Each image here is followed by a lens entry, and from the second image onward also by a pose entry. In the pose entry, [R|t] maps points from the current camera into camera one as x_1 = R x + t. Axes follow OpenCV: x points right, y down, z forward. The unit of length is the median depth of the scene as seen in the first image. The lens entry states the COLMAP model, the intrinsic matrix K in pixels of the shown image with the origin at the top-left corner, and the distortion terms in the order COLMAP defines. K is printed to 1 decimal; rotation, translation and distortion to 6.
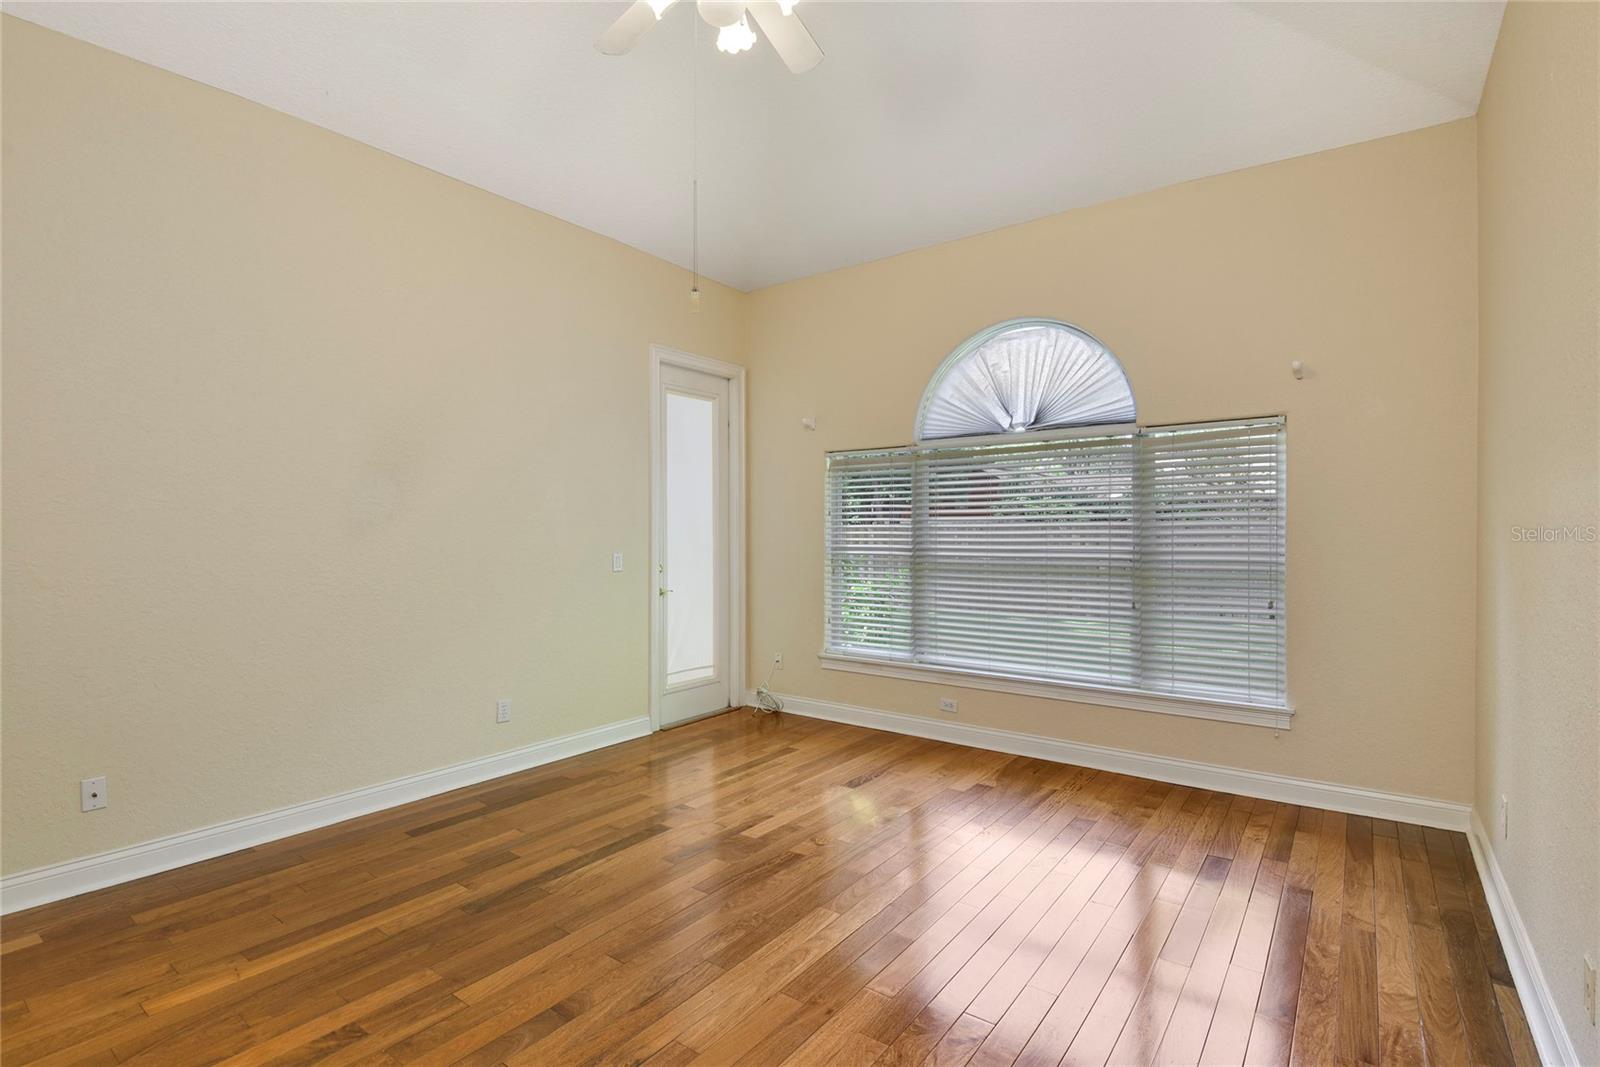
lens RADIAL K [[755.1, 0, 779.6], [0, 755.1, 528.5], [0, 0, 1]] dist [0.027636, -0.029417]
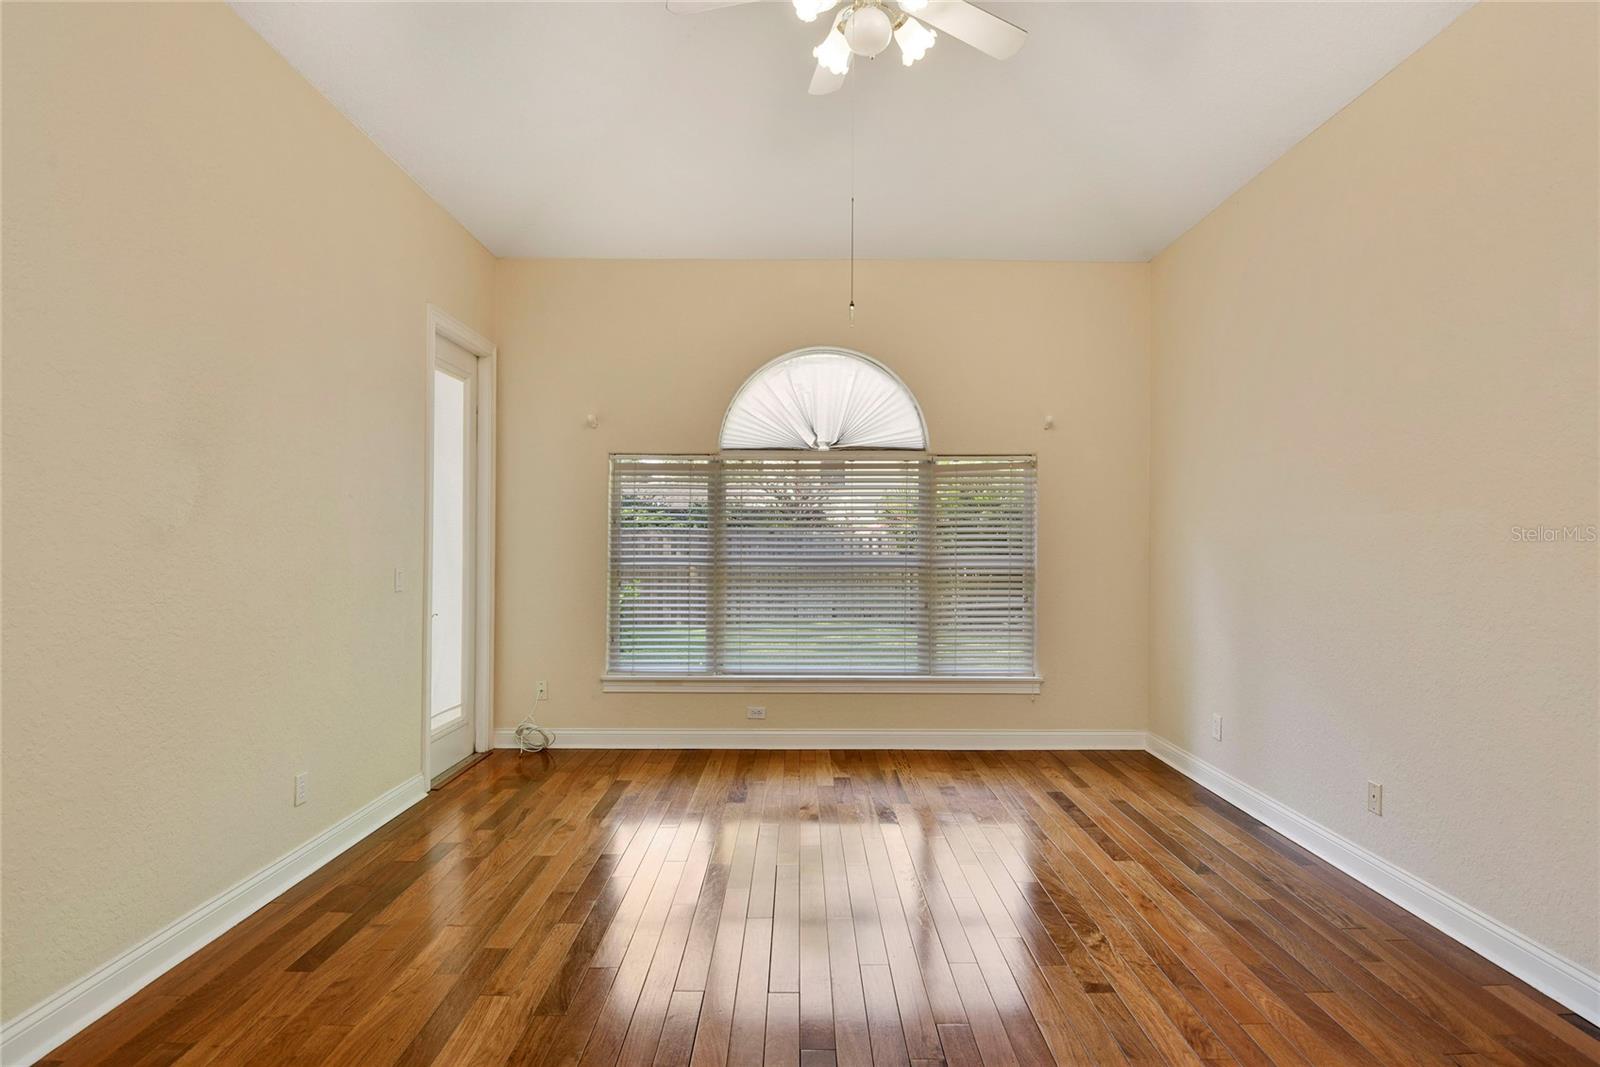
lens RADIAL K [[832.6, 0, 794.6], [0, 832.6, 519.7], [0, 0, 1]] dist [-0.000341, -0.001506]
pose [[0.798780, 0.020539, 0.601272, -0.434016], [-0.008768, 0.999708, -0.022502, -0.001167], [-0.601559, 0.012702, 0.798727, 0.077570]]
